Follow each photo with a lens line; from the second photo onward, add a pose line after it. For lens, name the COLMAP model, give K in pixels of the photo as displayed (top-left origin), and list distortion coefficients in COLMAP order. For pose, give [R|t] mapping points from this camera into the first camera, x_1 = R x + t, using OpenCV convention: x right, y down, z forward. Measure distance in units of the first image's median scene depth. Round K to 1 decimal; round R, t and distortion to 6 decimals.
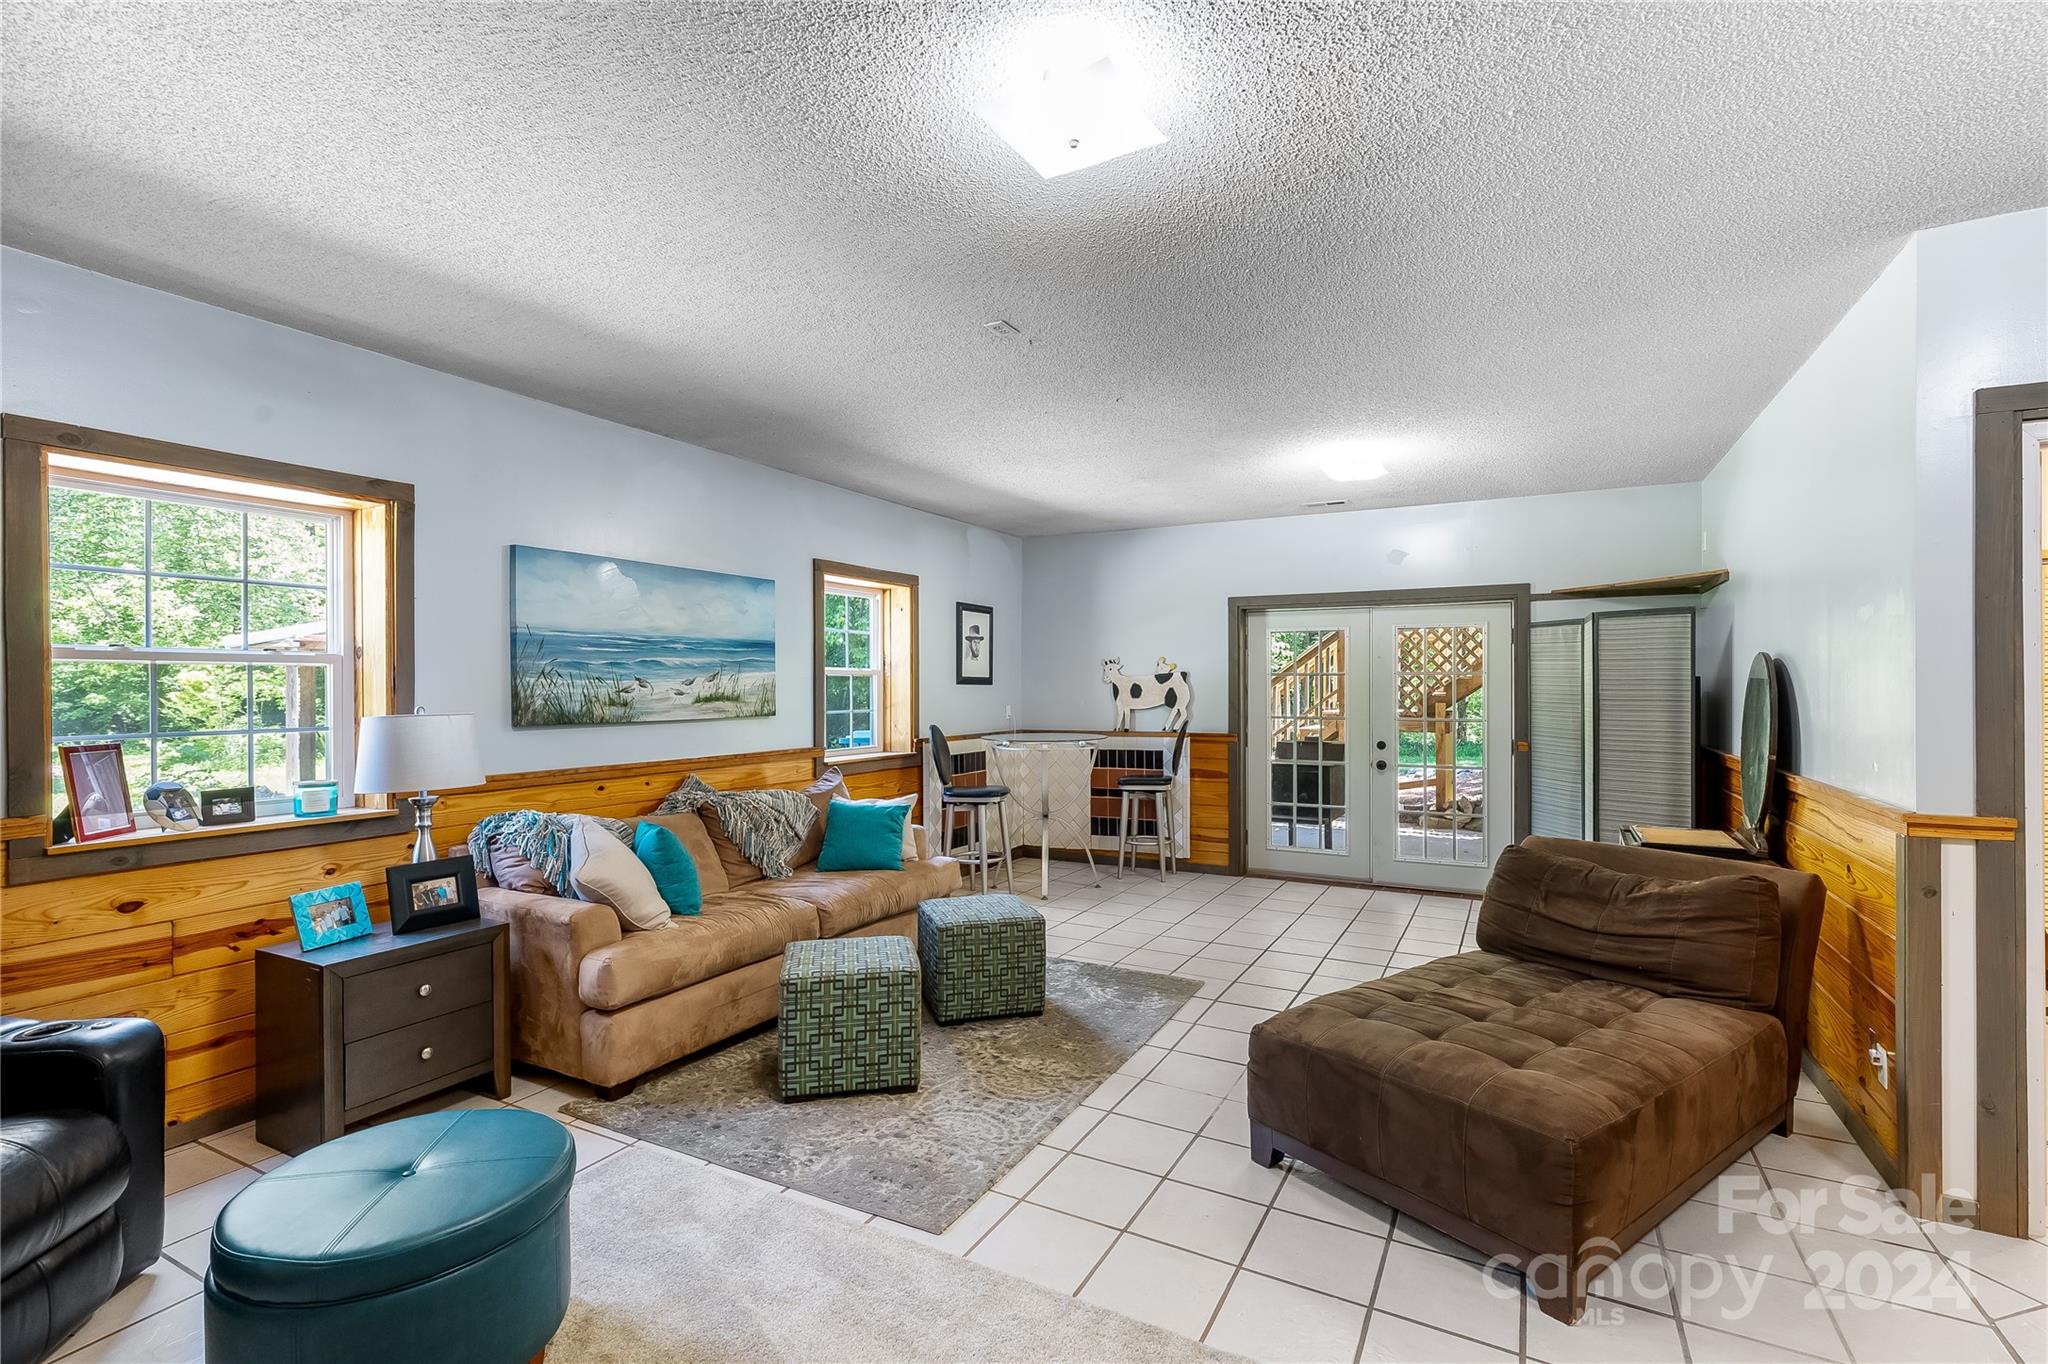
lens RADIAL K [[926.2, 0, 1031.5], [0, 926.2, 691.9], [0, 0, 1]] dist [0.004105, 0.001128]
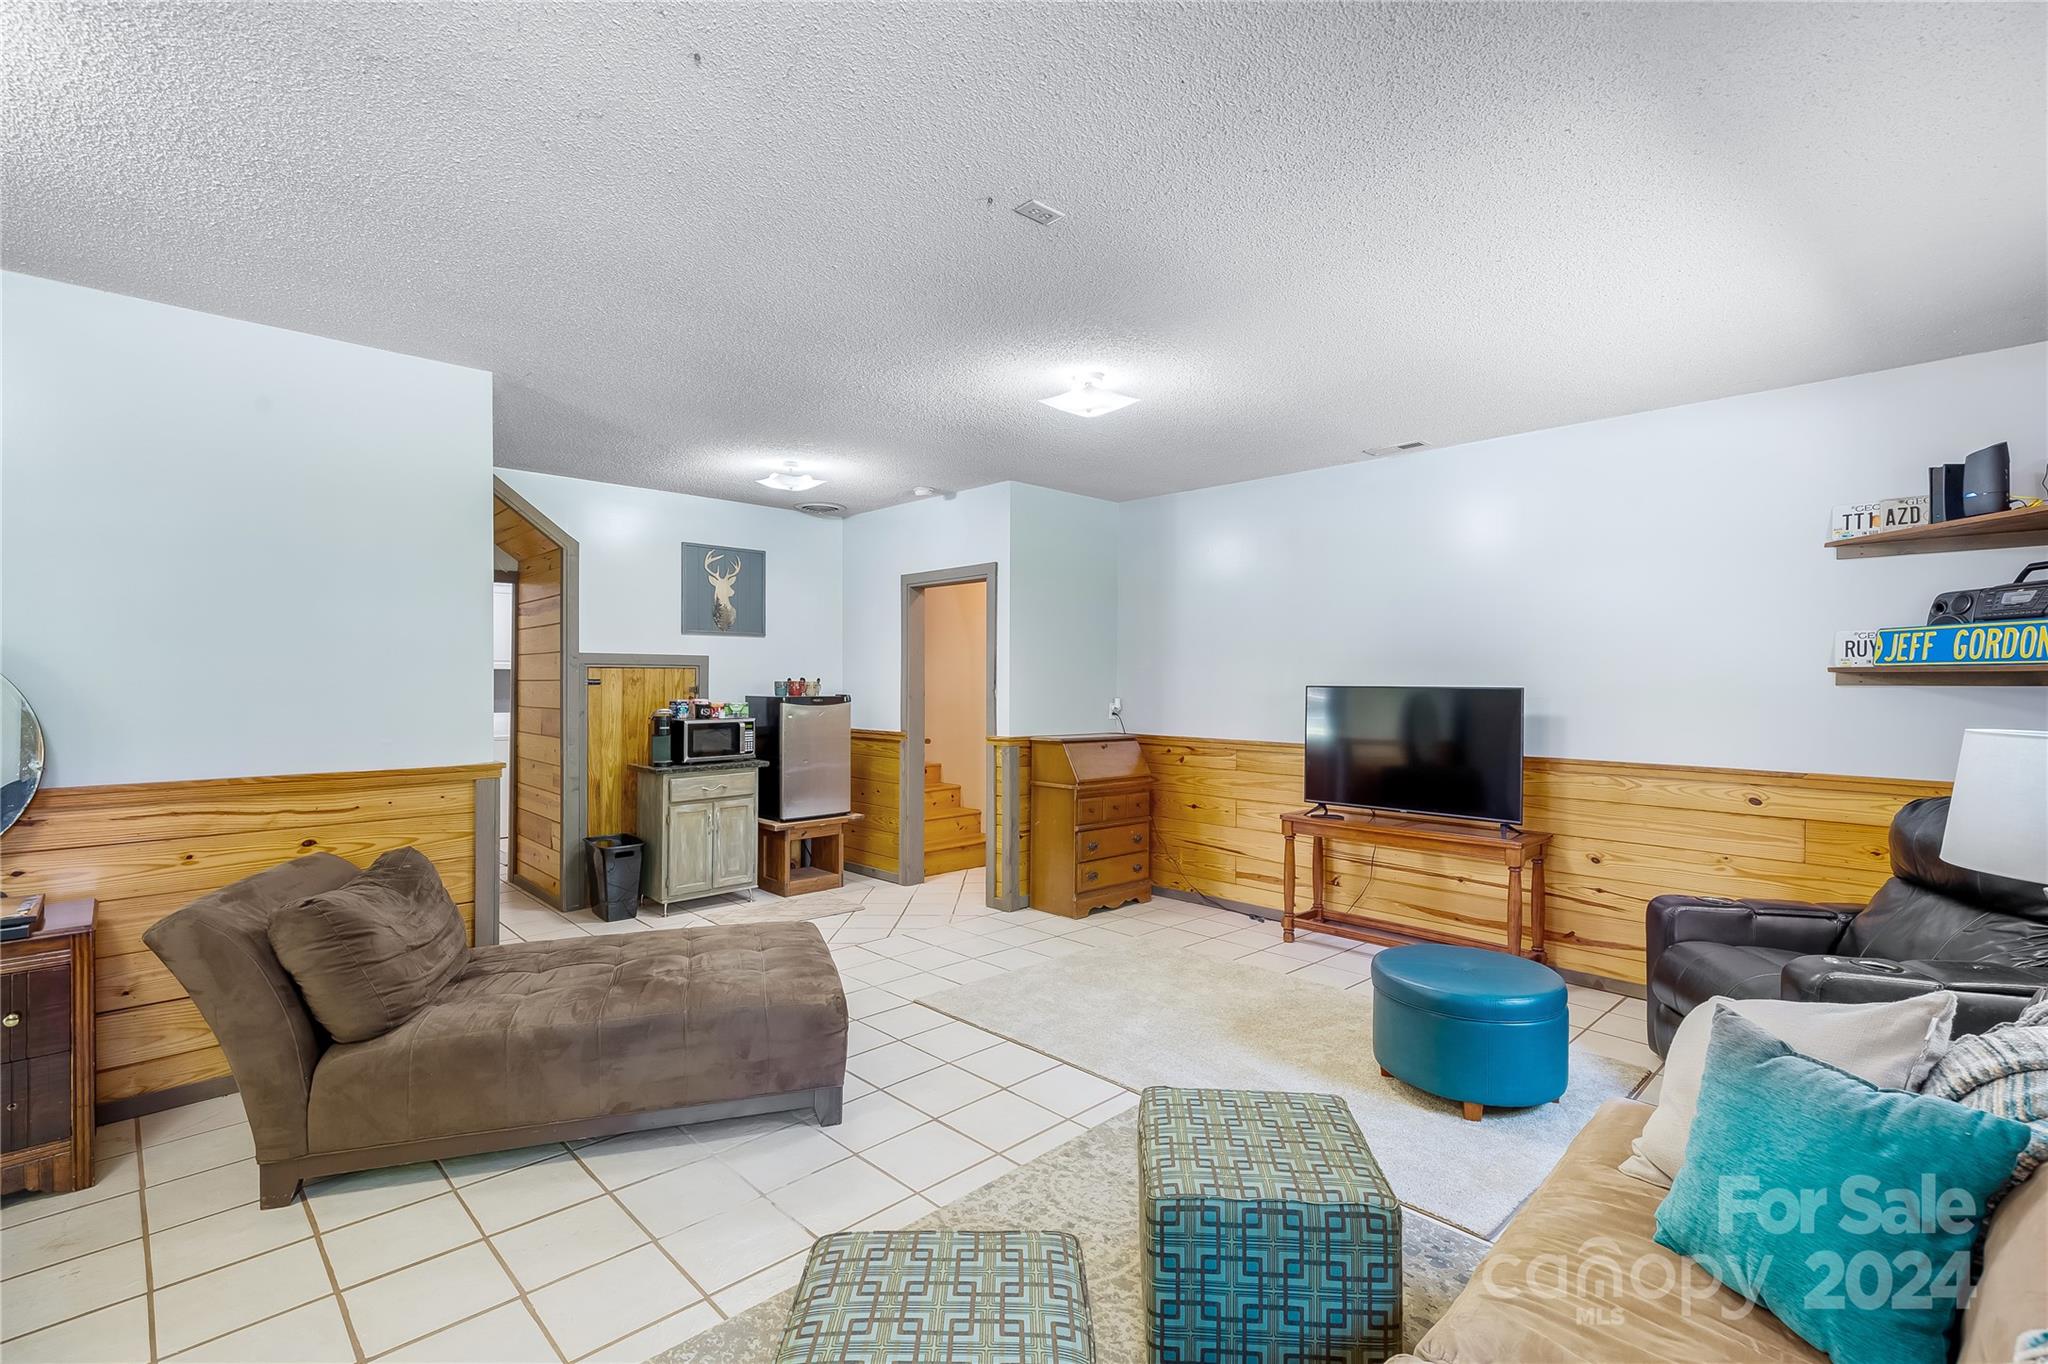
lens RADIAL K [[926.2, 0, 1023.6], [0, 926.2, 678.1], [0, 0, 1]] dist [0.004105, 0.001128]
pose [[-0.953173, 0.007930, 0.302321, -0.189529], [0.007348, 0.999968, -0.003064, -0.009973], [-0.302336, -0.000699, -0.953201, 1.257686]]
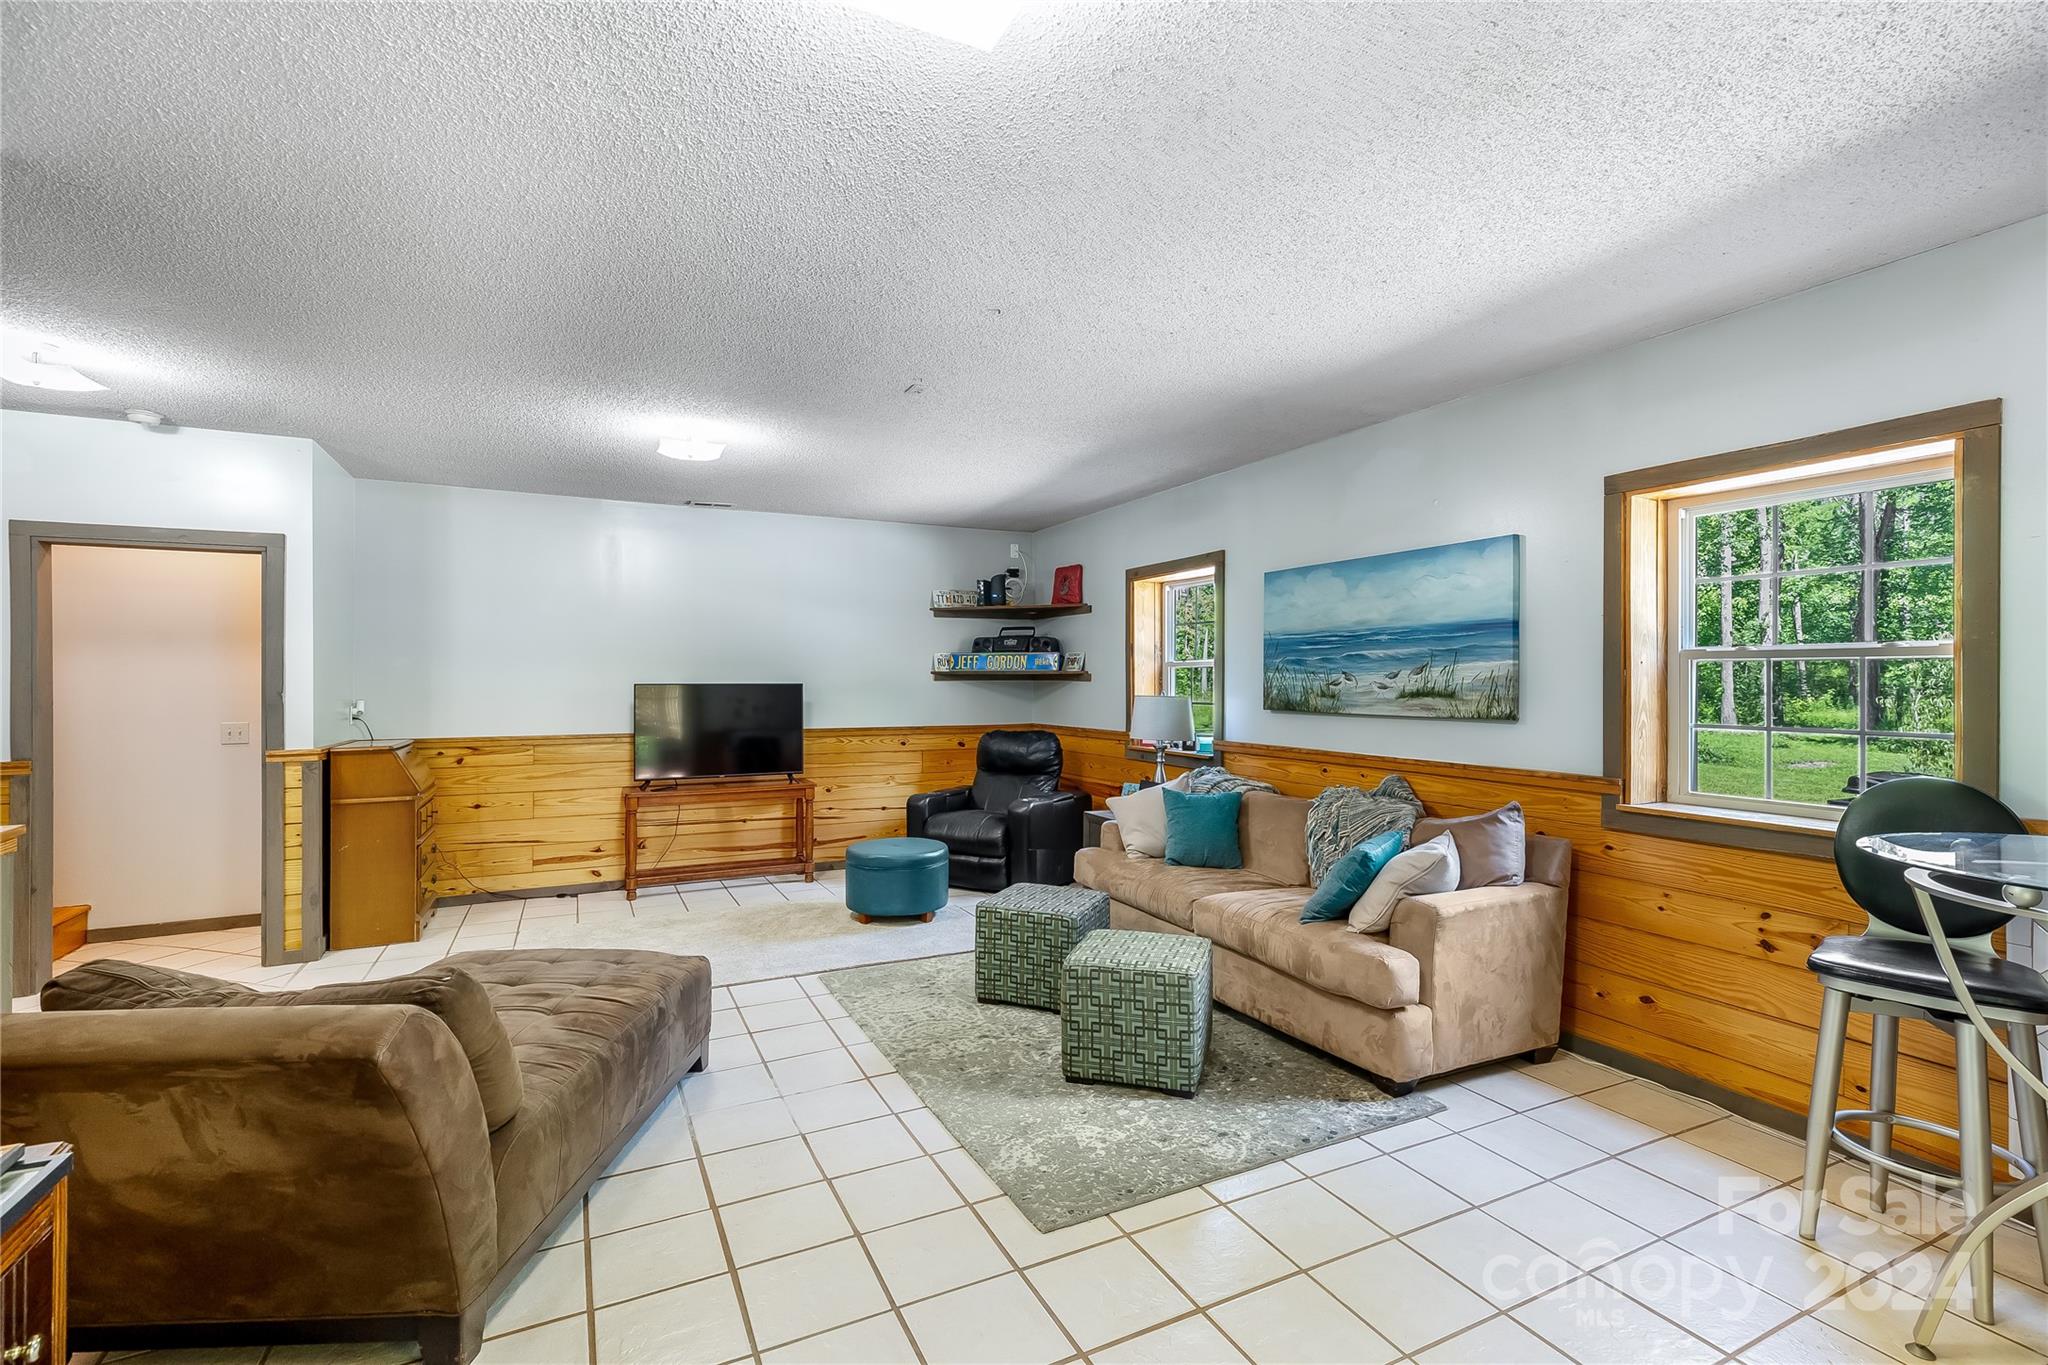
lens RADIAL K [[926.2, 0, 1031.8], [0, 926.2, 677.5], [0, 0, 1]] dist [0.004105, 0.001128]
pose [[-0.575999, 0.009769, -0.817392, 0.645310], [0.005500, 0.999952, 0.008075, -0.019046], [0.817432, 0.000156, -0.576025, 1.329709]]
